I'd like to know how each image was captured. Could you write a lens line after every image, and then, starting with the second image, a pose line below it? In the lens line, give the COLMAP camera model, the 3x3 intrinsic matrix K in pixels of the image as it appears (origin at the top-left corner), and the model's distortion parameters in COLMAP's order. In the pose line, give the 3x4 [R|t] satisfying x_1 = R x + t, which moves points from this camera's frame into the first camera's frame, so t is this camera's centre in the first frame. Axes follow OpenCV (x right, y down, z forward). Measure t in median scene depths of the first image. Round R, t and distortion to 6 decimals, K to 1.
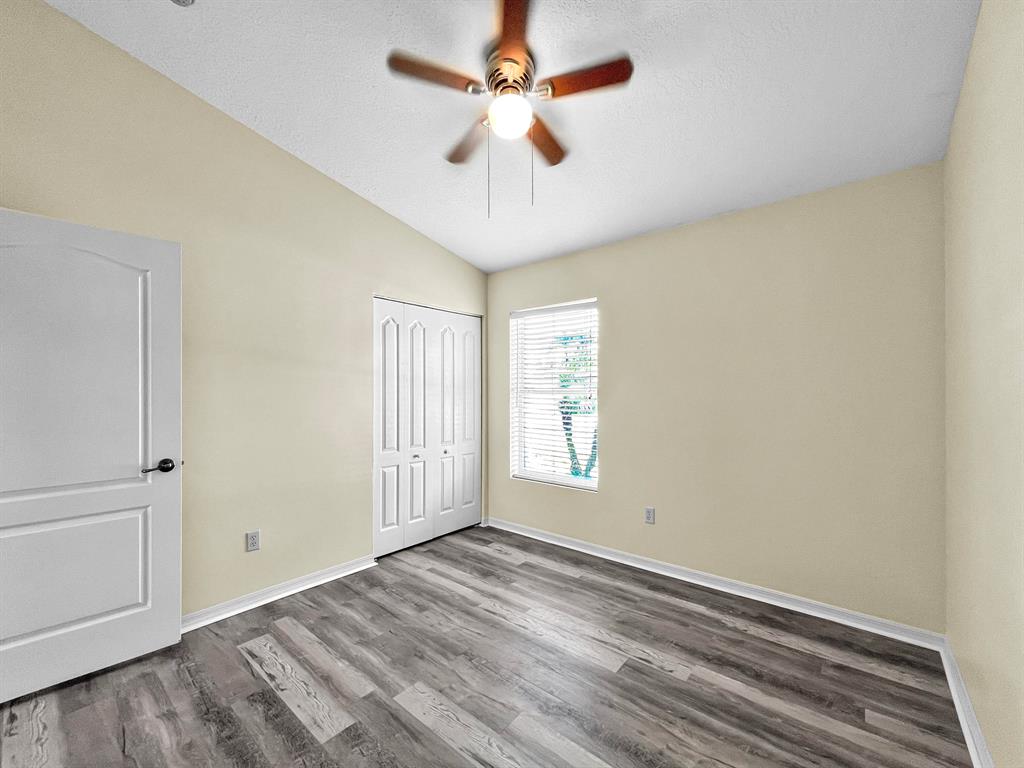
lens RADIAL K [[416.2, 0, 513.8], [0, 416.2, 380.5], [0, 0, 1]] dist [-0.000400, 0.000870]
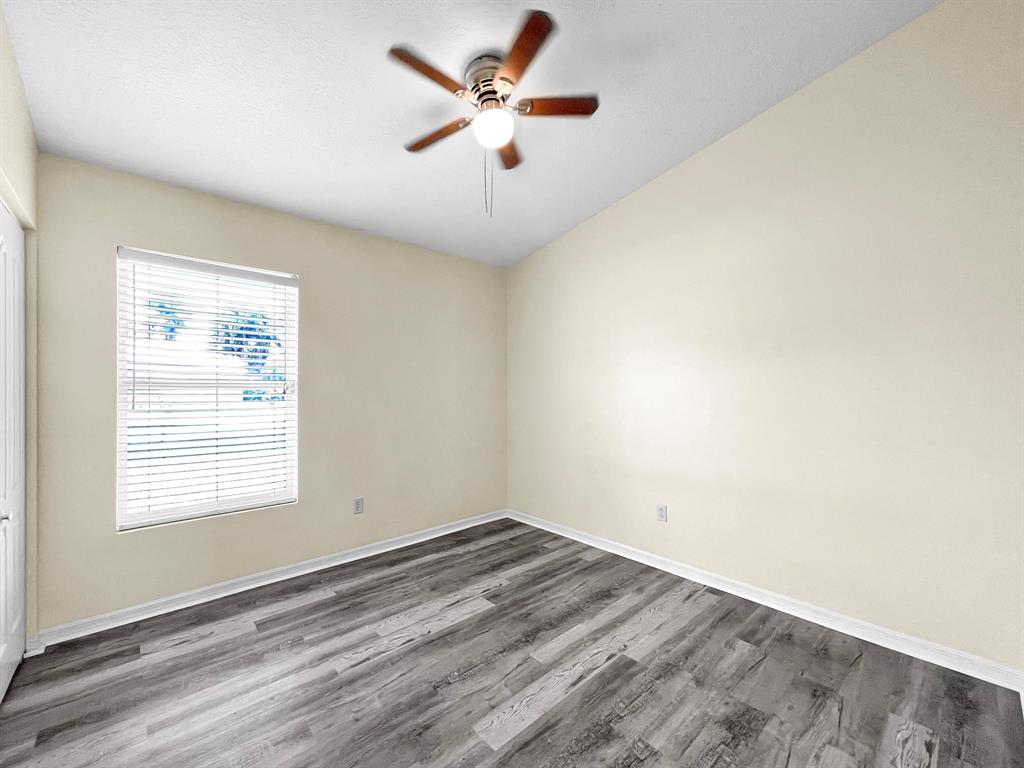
lens RADIAL K [[404.0, 0, 509.9], [0, 404.0, 397.5], [0, 0, 1]] dist [-0.001297, 0.000265]
pose [[0.152564, -0.023070, 0.988024, -0.766425], [-0.034473, 0.998995, 0.028649, 0.013860], [-0.987692, -0.038431, 0.151615, 0.617948]]
